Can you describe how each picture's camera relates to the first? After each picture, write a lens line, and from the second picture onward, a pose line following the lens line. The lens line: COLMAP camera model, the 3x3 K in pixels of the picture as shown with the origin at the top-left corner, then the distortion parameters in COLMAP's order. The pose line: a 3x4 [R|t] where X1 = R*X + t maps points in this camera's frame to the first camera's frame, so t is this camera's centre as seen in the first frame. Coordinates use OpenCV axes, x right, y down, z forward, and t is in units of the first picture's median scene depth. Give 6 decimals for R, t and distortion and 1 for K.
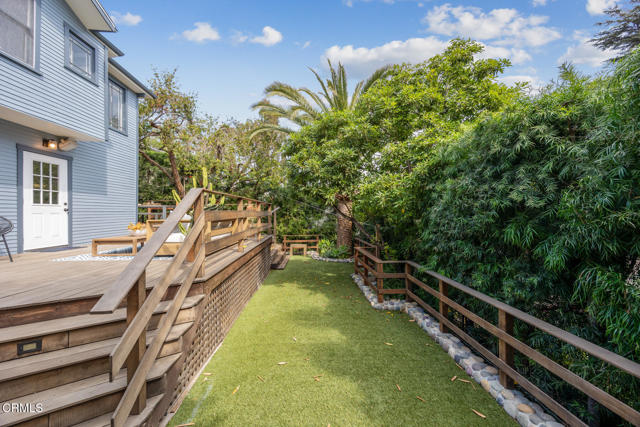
lens RADIAL K [[248.4, 0, 321.0], [0, 248.4, 212.1], [0, 0, 1]] dist [-0.007640, -0.000127]
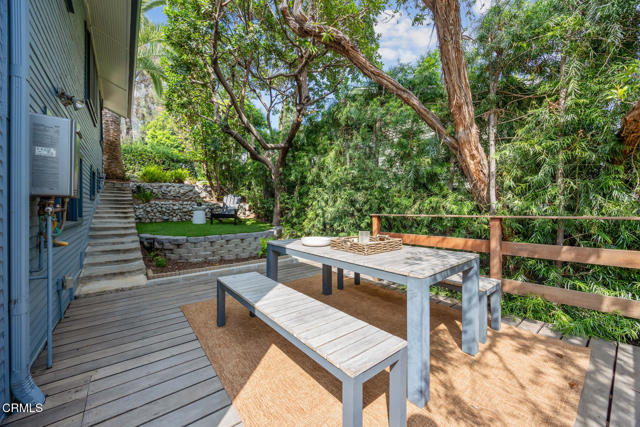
lens RADIAL K [[248.4, 0, 319.5], [0, 248.4, 210.9], [0, 0, 1]] dist [-0.007640, -0.000127]
pose [[0.587553, 0.006571, -0.809159, -0.710353], [0.000314, 0.999965, 0.008348, -0.080776], [0.809186, -0.005159, 0.587531, 1.129397]]
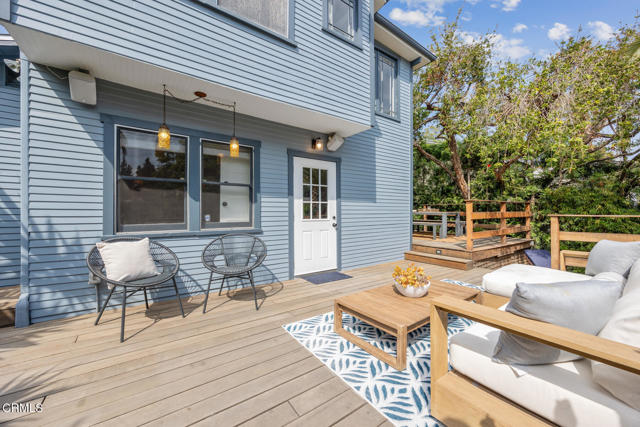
lens RADIAL K [[248.4, 0, 321.9], [0, 248.4, 211.6], [0, 0, 1]] dist [-0.007640, -0.000127]
pose [[0.548680, 0.002747, -0.836028, -0.292370], [0.002379, 0.999985, 0.004847, -0.042978], [0.836029, -0.004649, 0.548666, 0.397926]]
